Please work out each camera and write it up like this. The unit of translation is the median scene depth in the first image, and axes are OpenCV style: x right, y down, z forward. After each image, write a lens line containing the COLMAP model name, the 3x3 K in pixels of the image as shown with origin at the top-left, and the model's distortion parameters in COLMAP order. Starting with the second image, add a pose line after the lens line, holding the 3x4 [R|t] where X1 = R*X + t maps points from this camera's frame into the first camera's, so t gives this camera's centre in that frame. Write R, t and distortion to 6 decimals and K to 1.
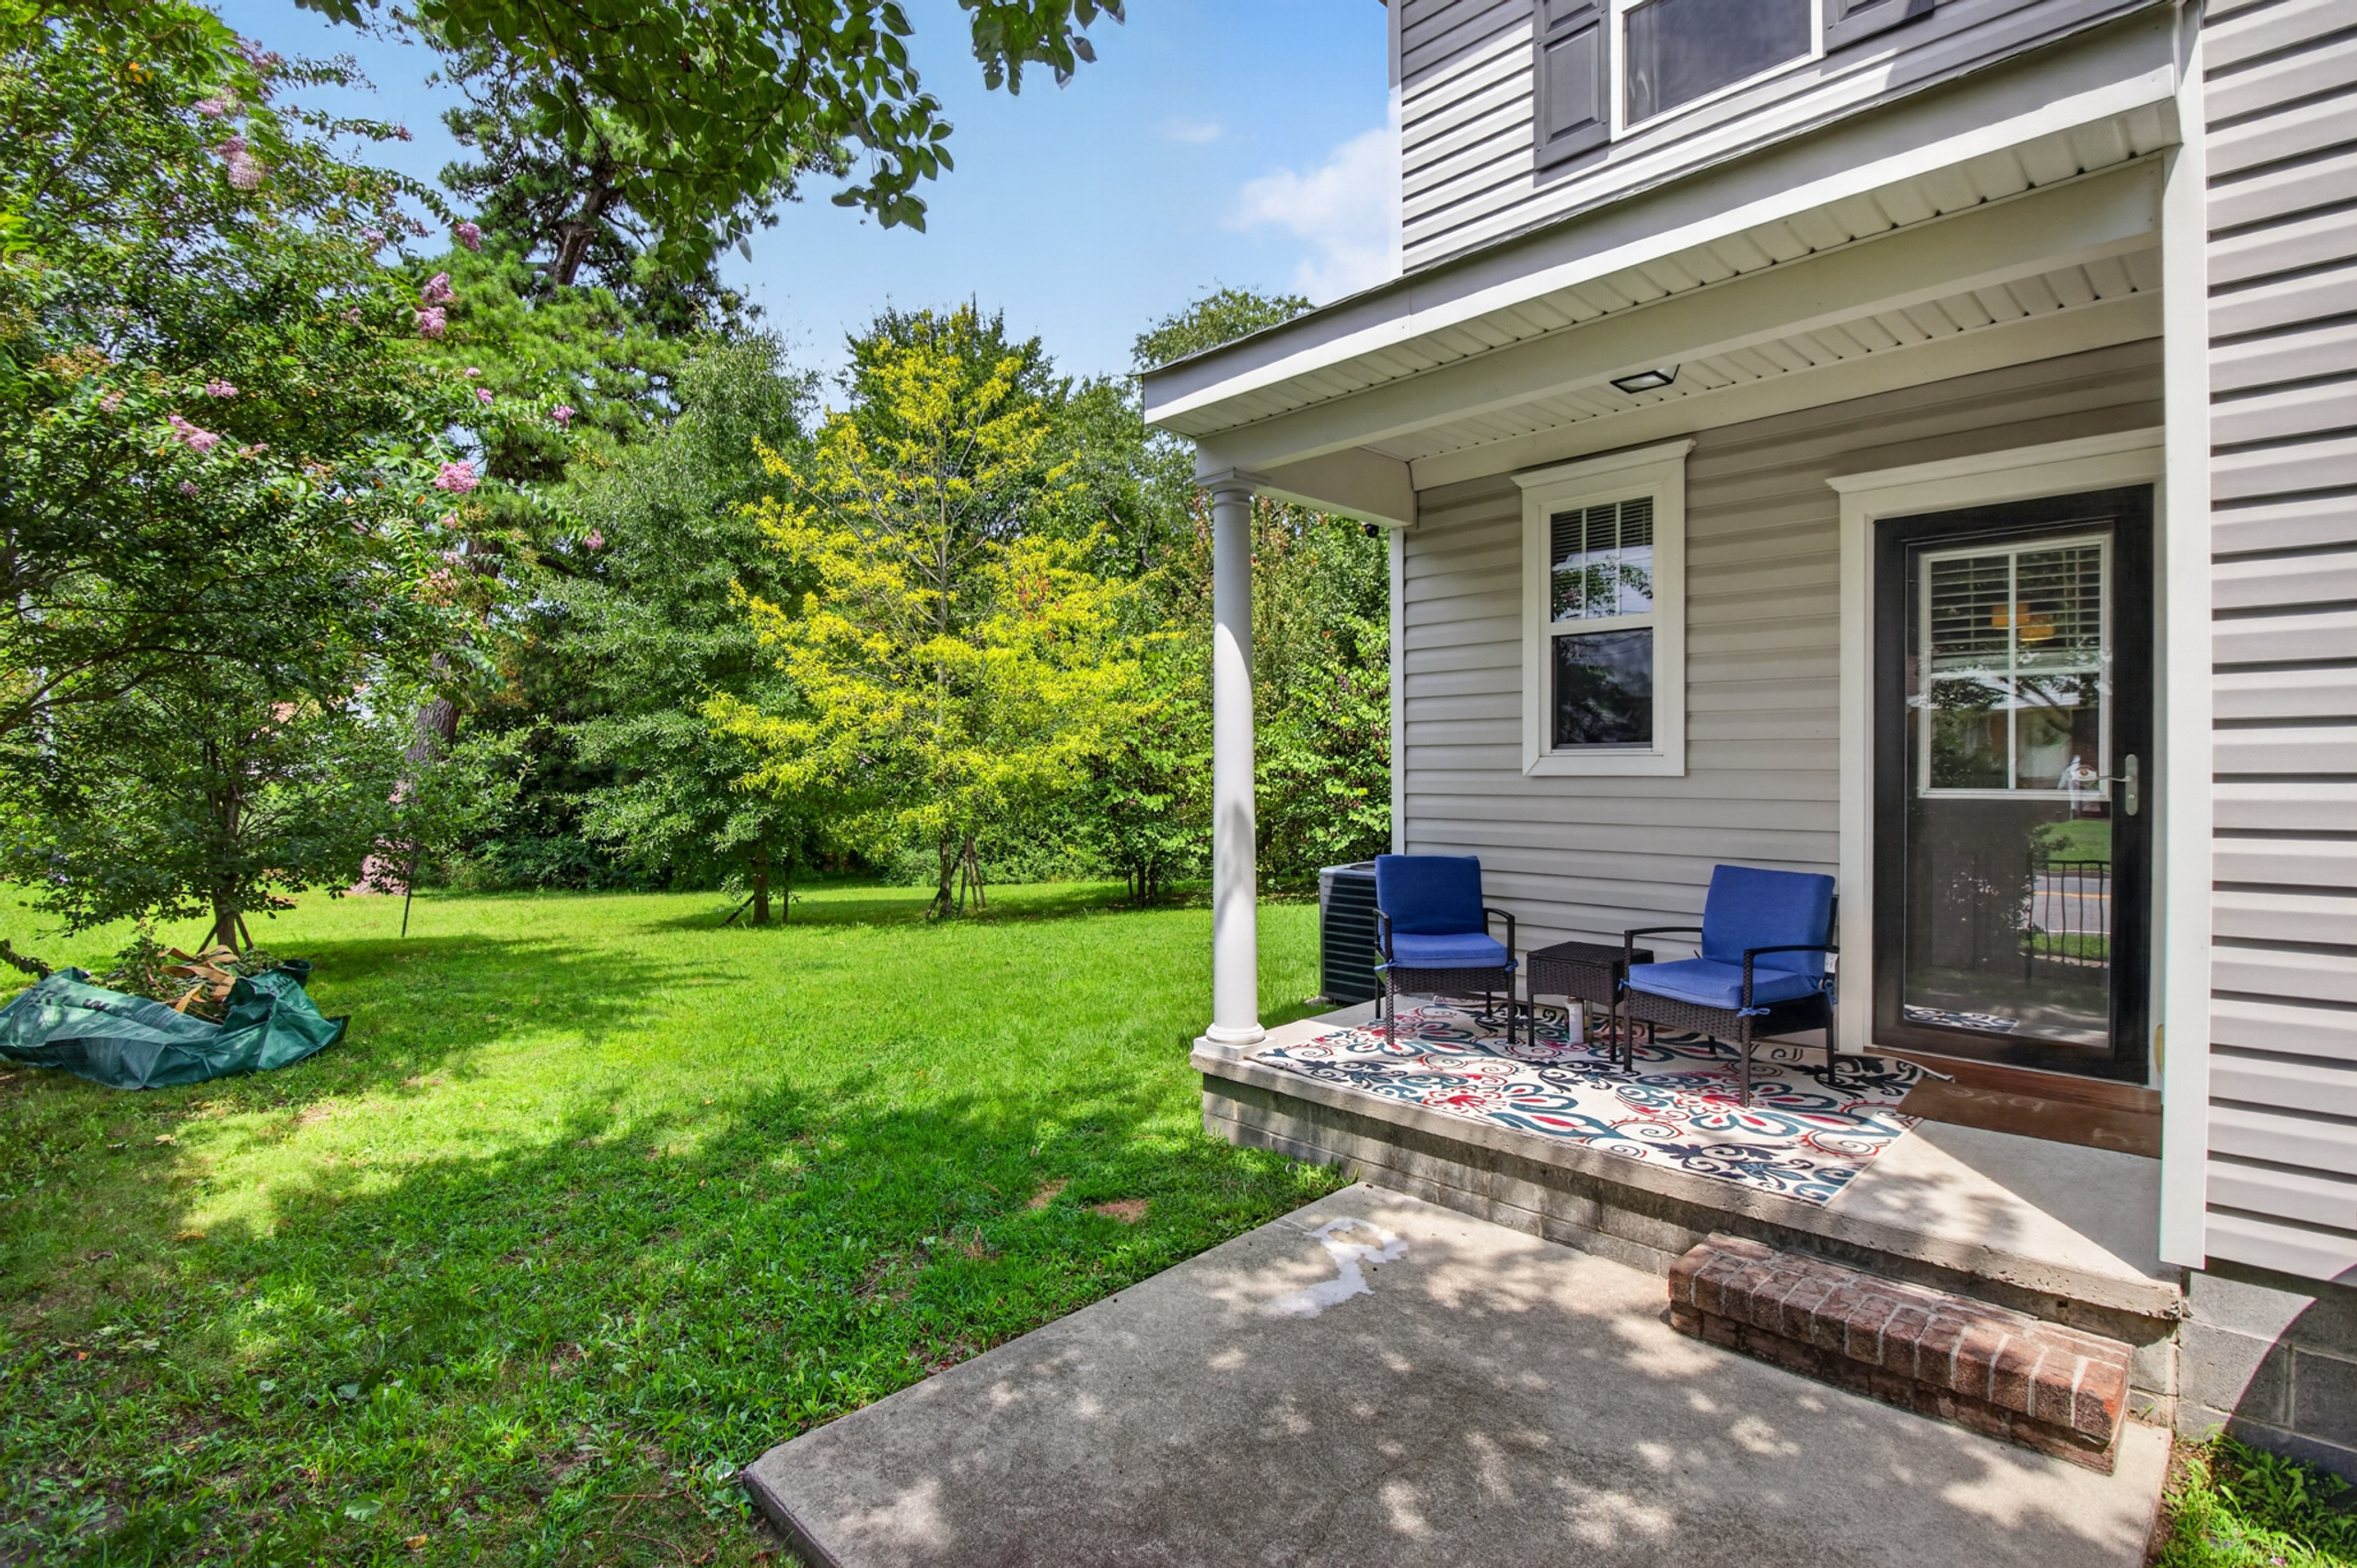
lens RADIAL K [[1123.9, 0, 1195.3], [0, 1123.9, 790.6], [0, 0, 1]] dist [0.007612, -0.010720]
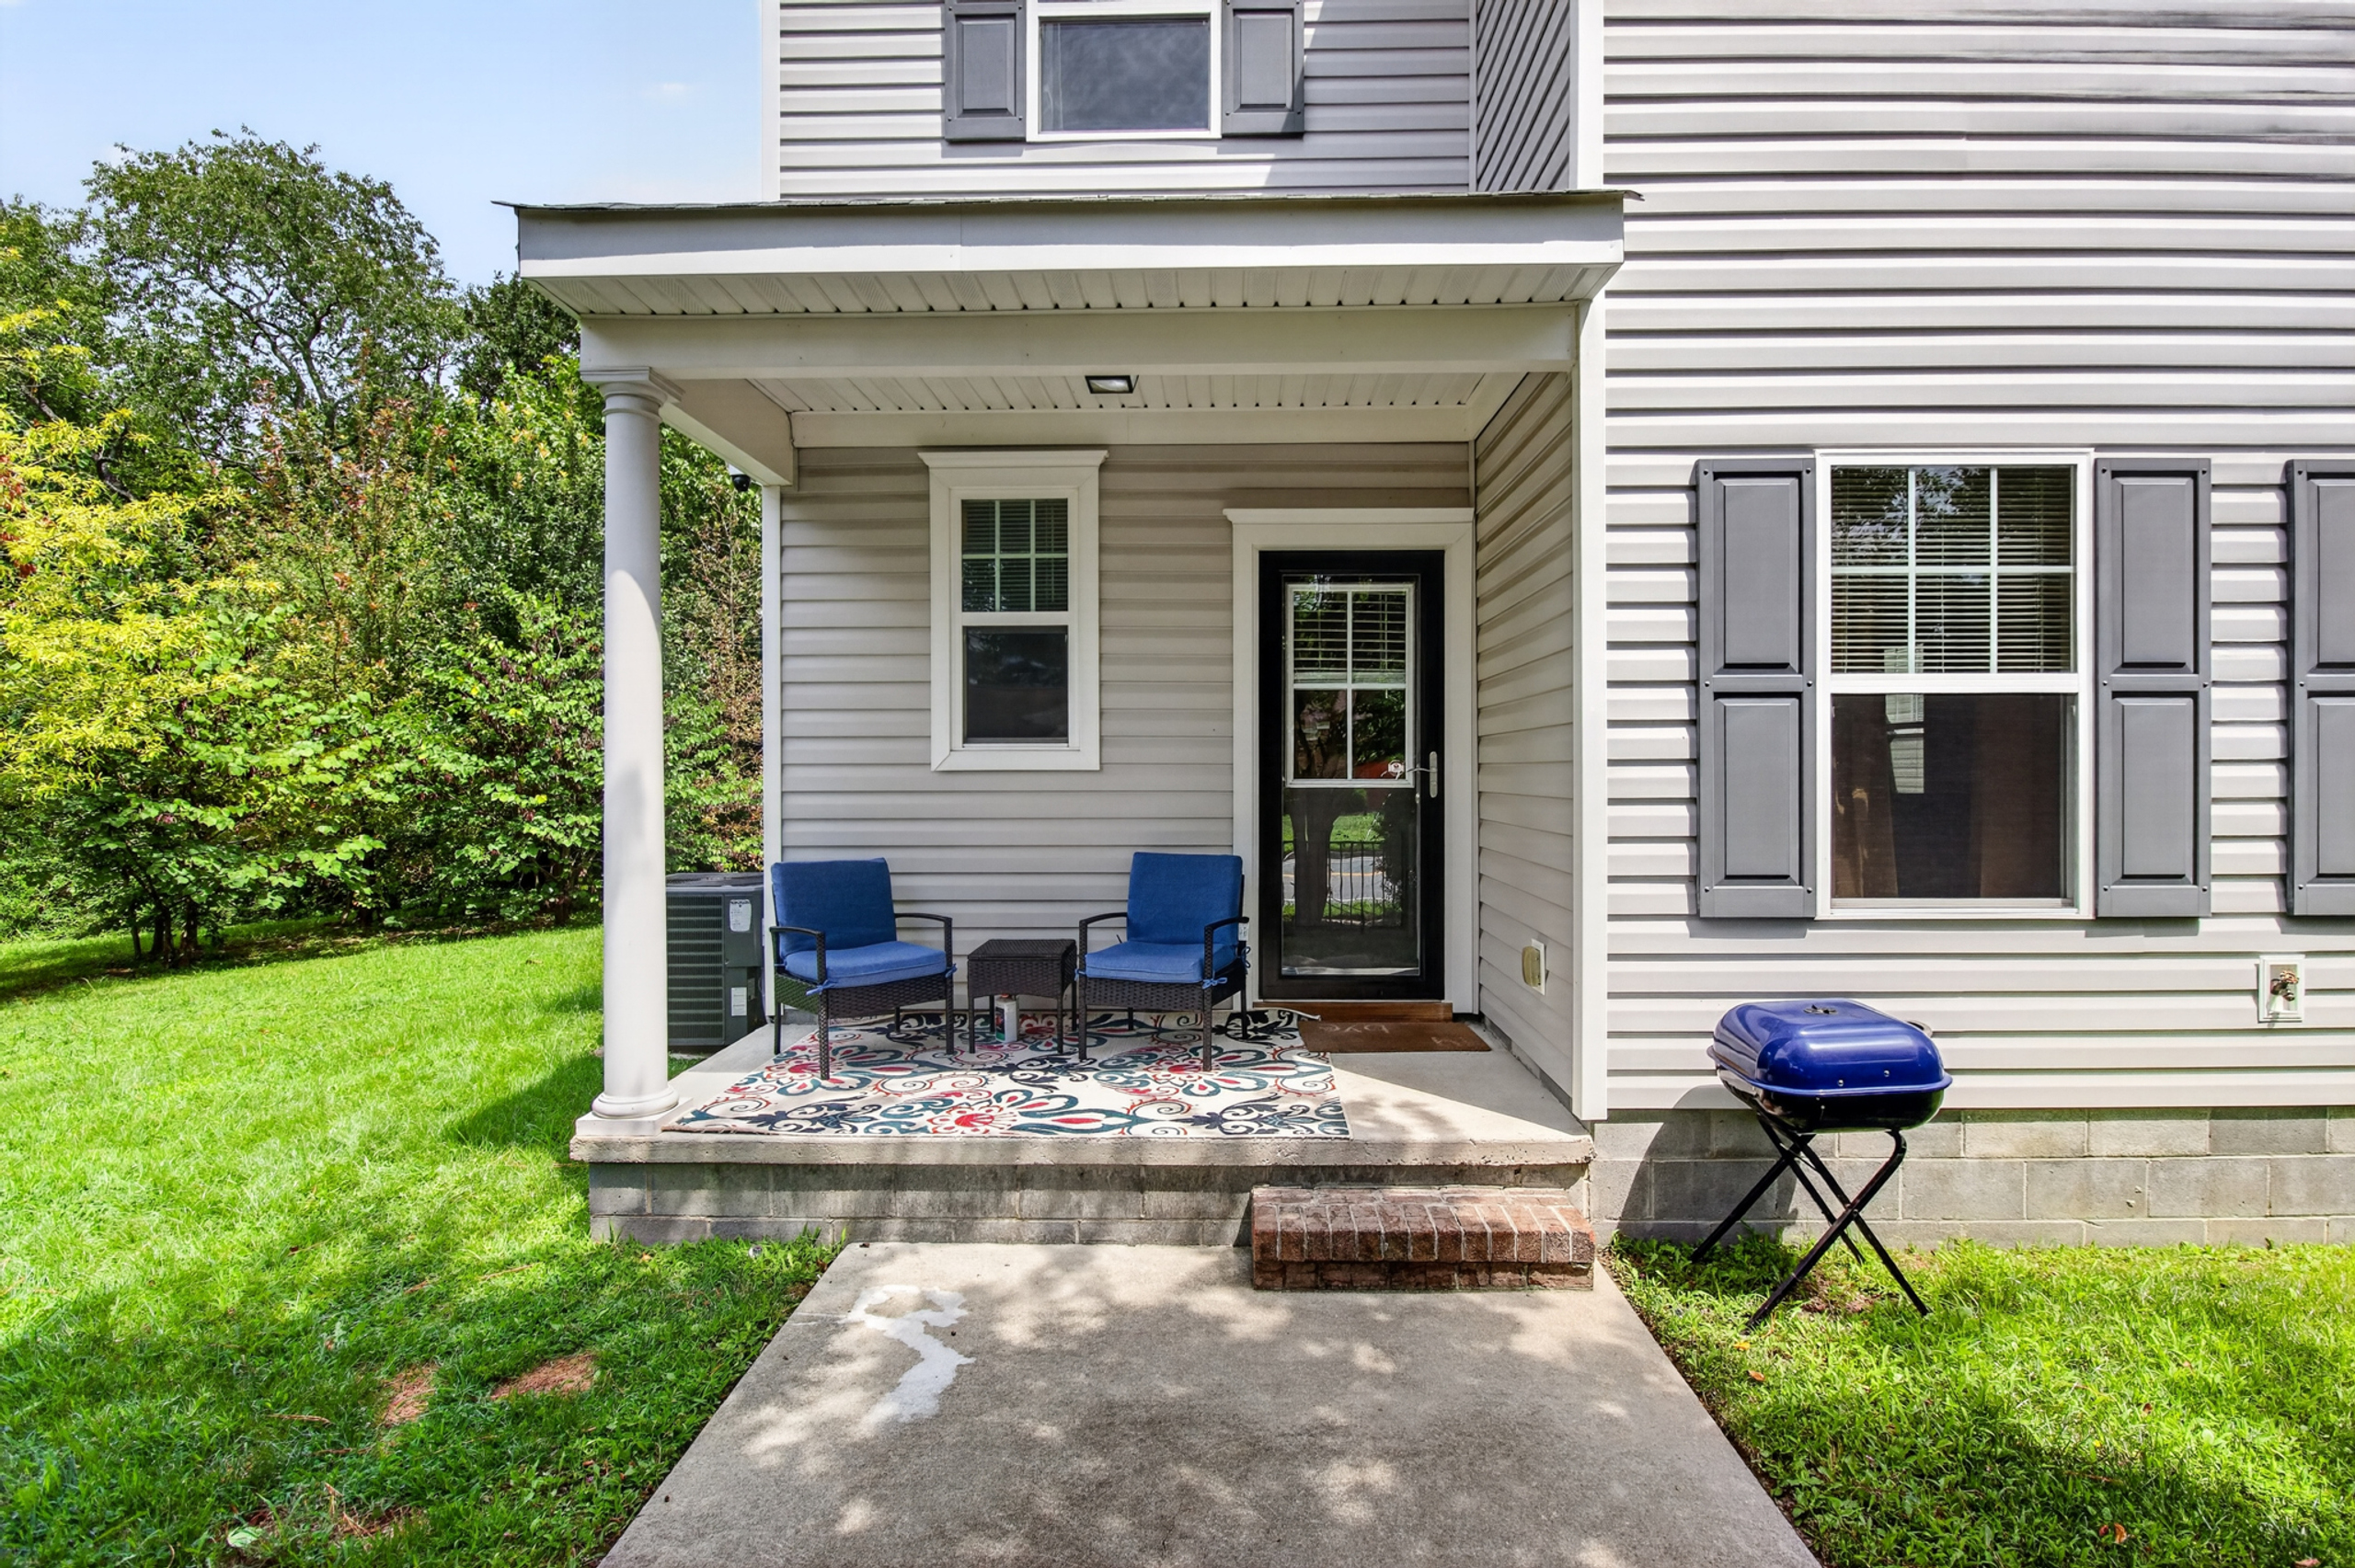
lens RADIAL K [[1122.8, 0, 1200.7], [0, 1122.8, 783.9], [0, 0, 1]] dist [0.007612, -0.010720]
pose [[0.724248, -0.003116, 0.689532, -0.198151], [0.012985, 0.999874, -0.009121, 0.009898], [-0.689417, 0.015559, 0.724198, 0.160586]]
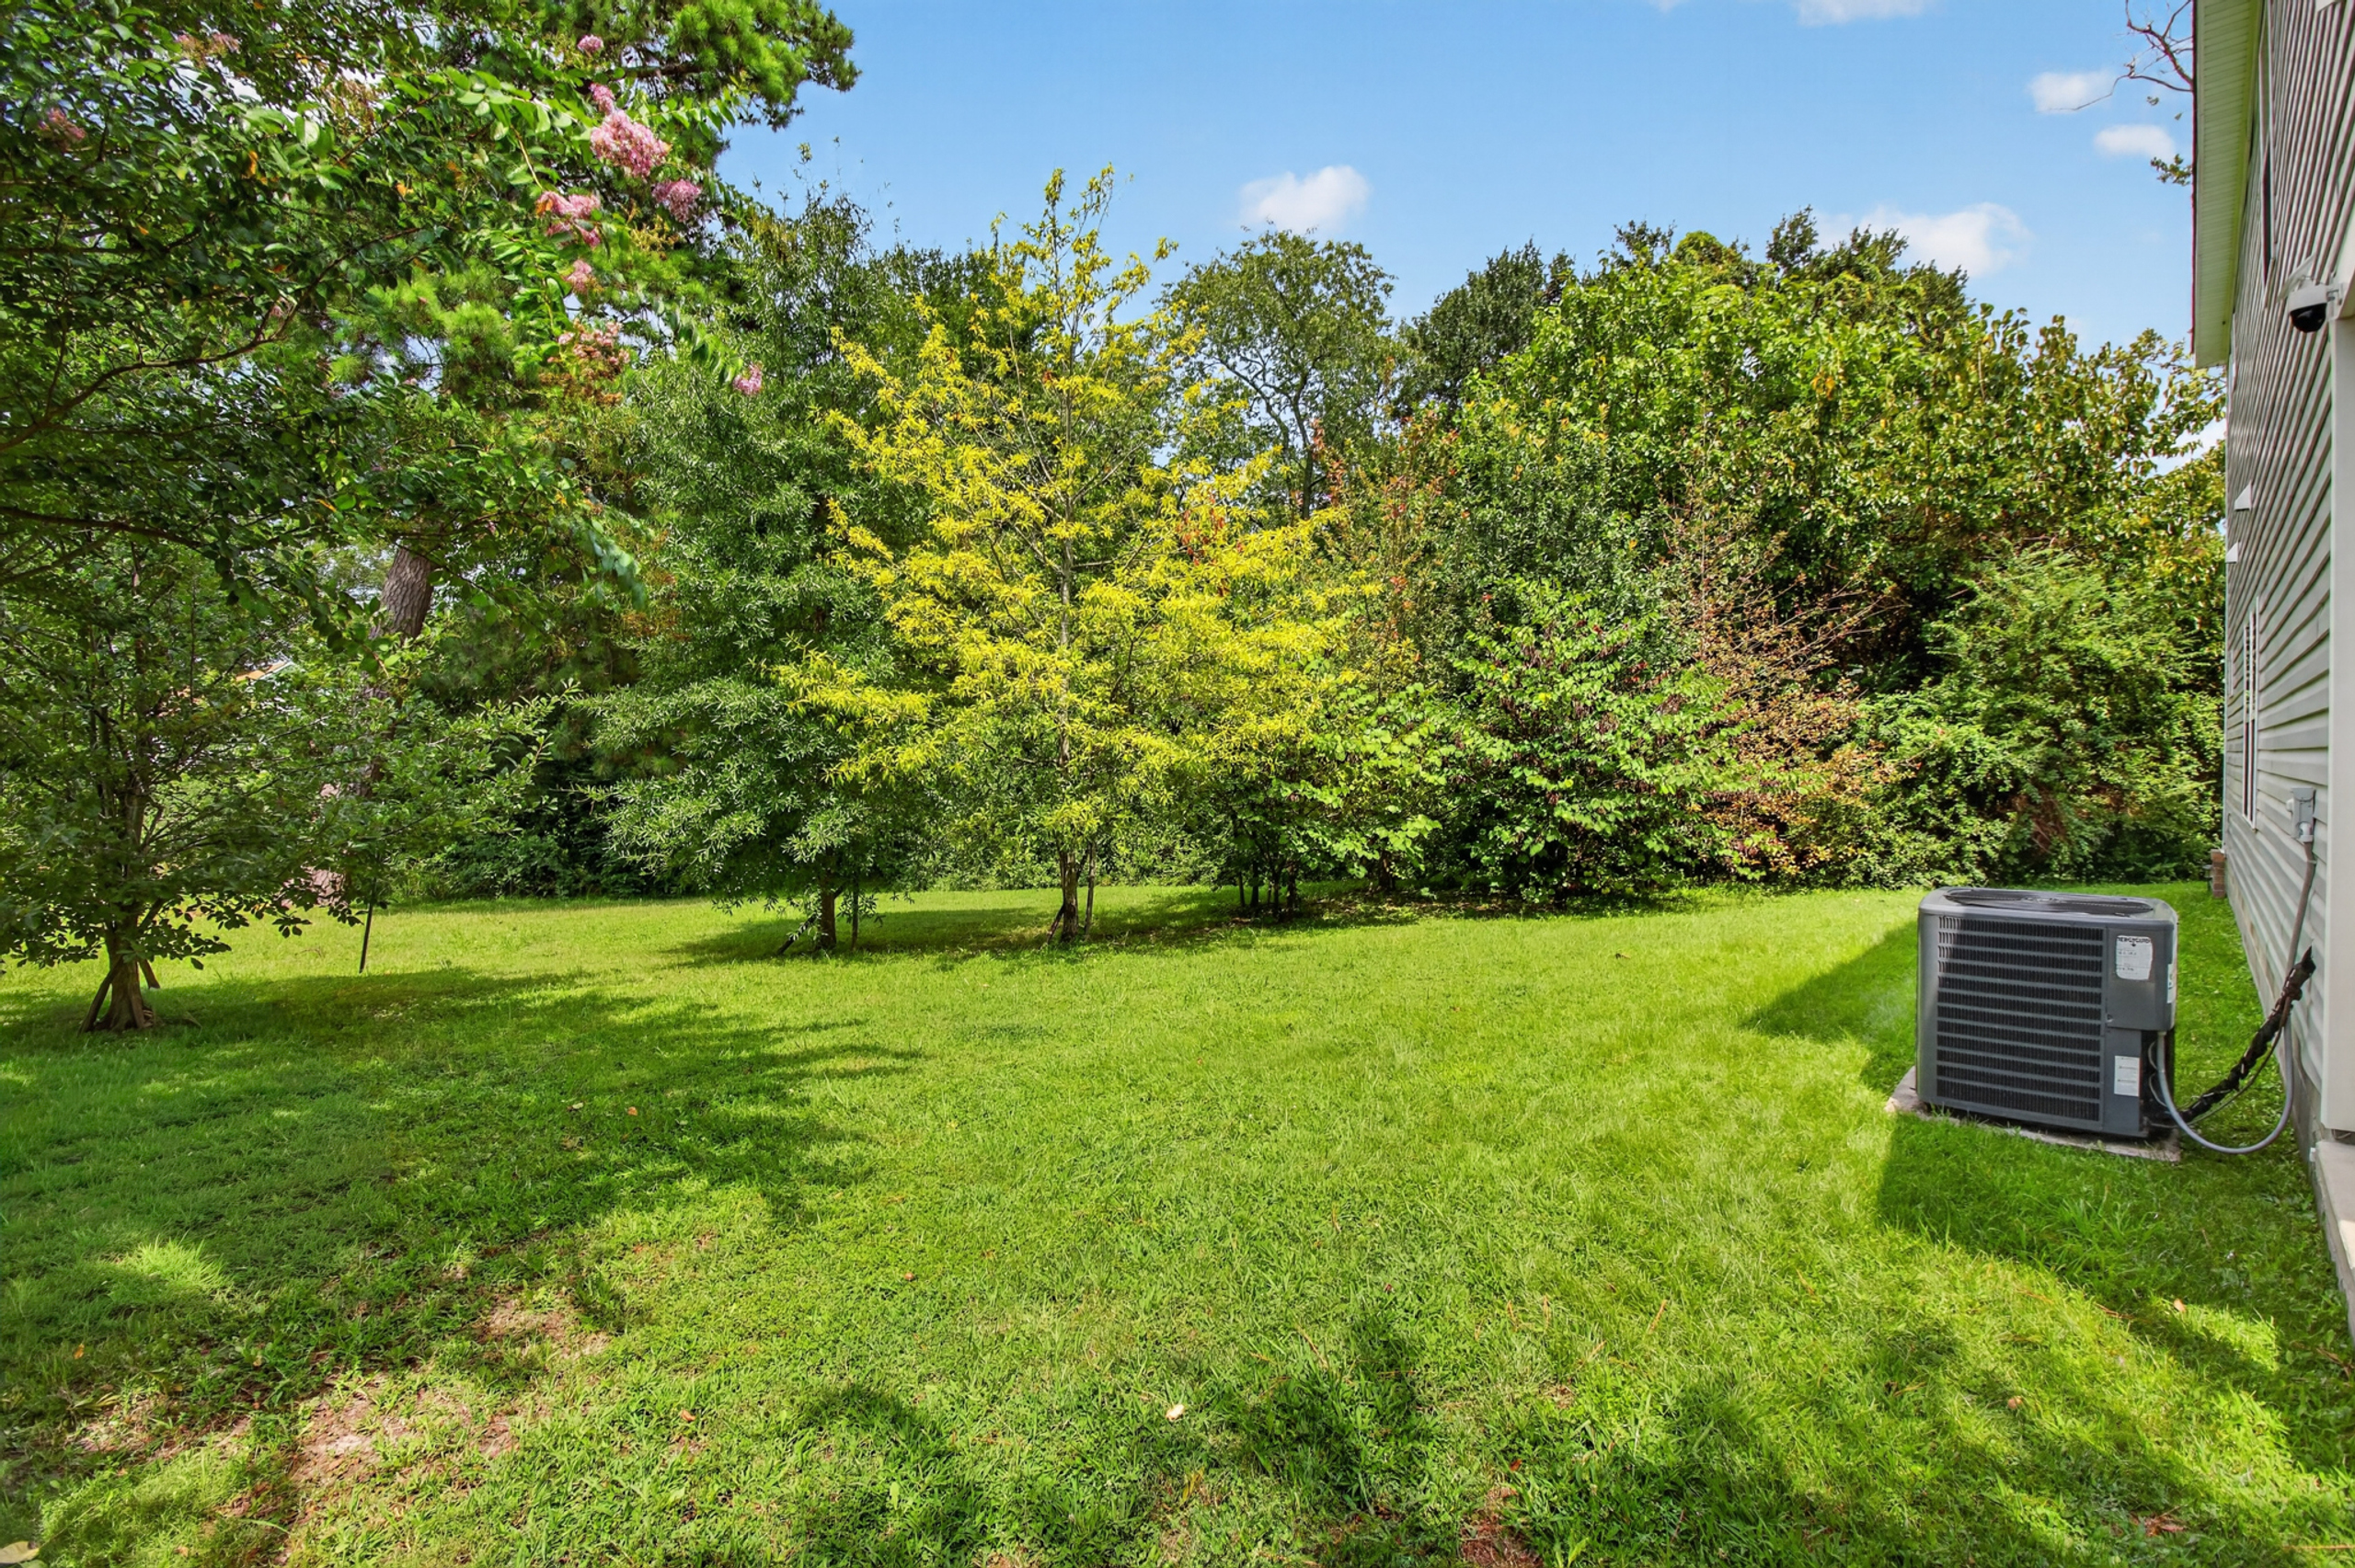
lens RADIAL K [[1122.8, 0, 1197.5], [0, 1122.8, 782.7], [0, 0, 1]] dist [0.007612, -0.010720]
pose [[0.998350, 0.000463, 0.057420, -0.476238], [-0.000484, 1.000000, 0.000352, 0.000339], [-0.057420, -0.000379, 0.998350, 0.535176]]
